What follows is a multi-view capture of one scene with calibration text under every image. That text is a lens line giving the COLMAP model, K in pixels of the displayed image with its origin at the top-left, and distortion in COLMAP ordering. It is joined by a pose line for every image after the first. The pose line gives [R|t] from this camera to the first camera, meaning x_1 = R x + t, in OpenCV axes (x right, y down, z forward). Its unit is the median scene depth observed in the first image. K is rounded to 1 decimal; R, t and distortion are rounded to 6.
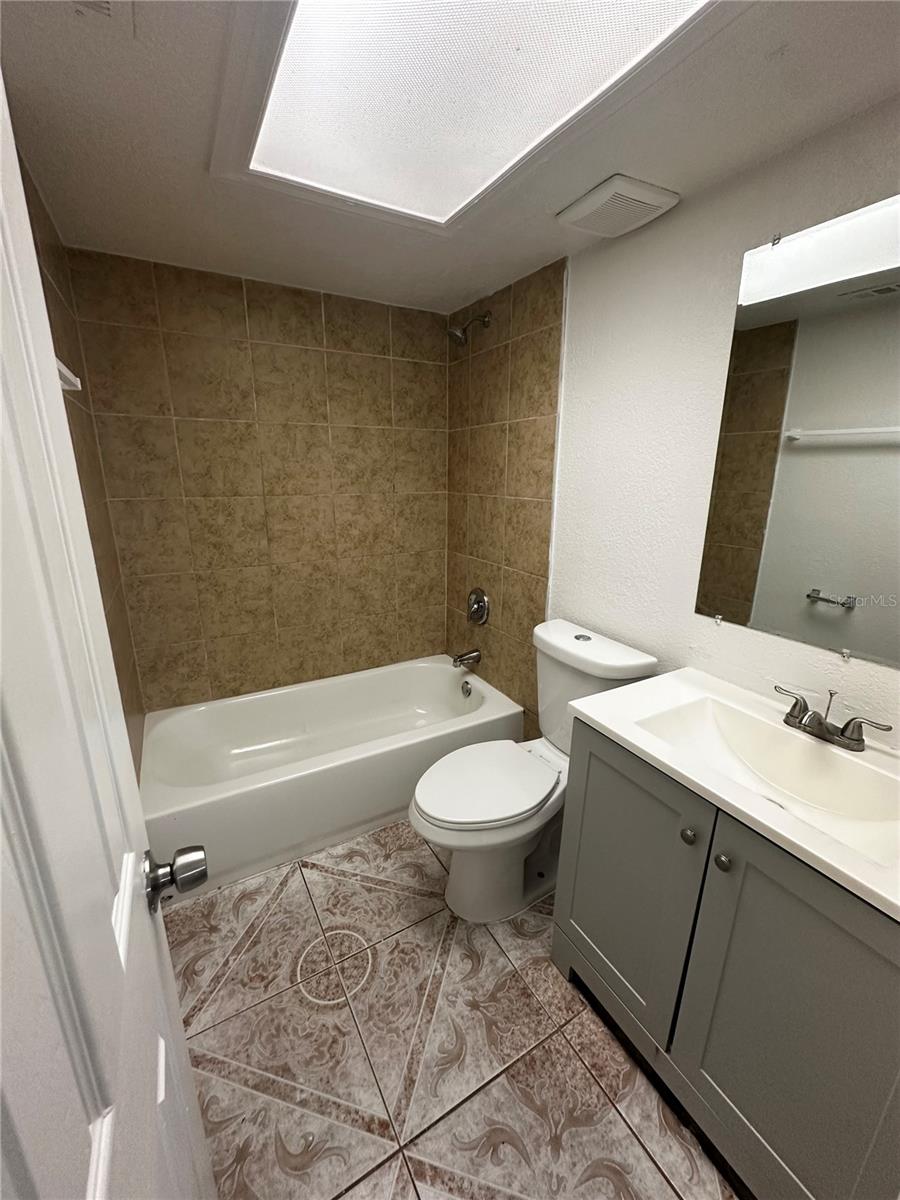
lens RADIAL K [[478.2, 0, 449.1], [0, 478.2, 599.4], [0, 0, 1]] dist [-0.000526, 0.000276]
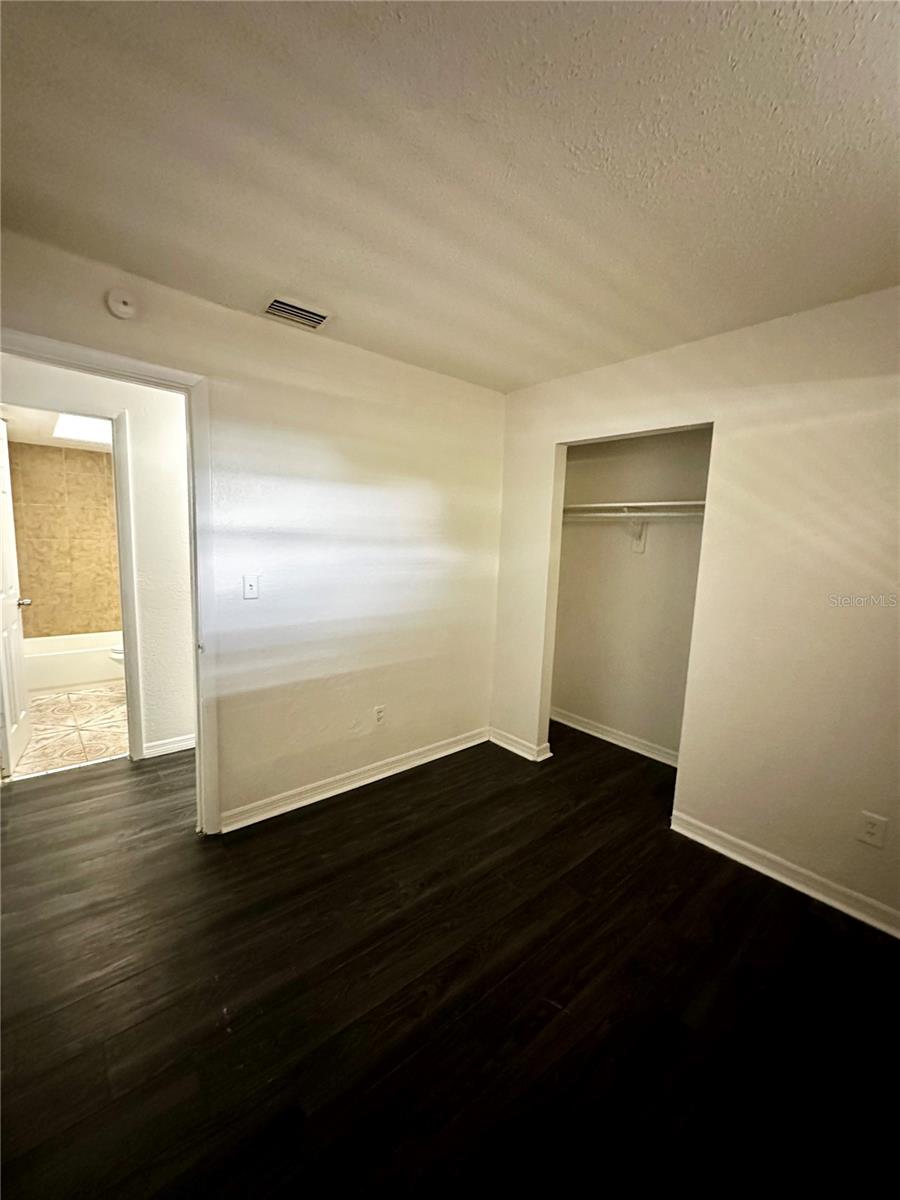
lens RADIAL K [[478.2, 0, 450.2], [0, 478.2, 600.7], [0, 0, 1]] dist [-0.000526, 0.000276]
pose [[0.980205, 0.001775, 0.197978, 0.860651], [0.024812, 0.990975, -0.131728, 0.381843], [-0.196425, 0.134032, 0.971315, -1.378957]]
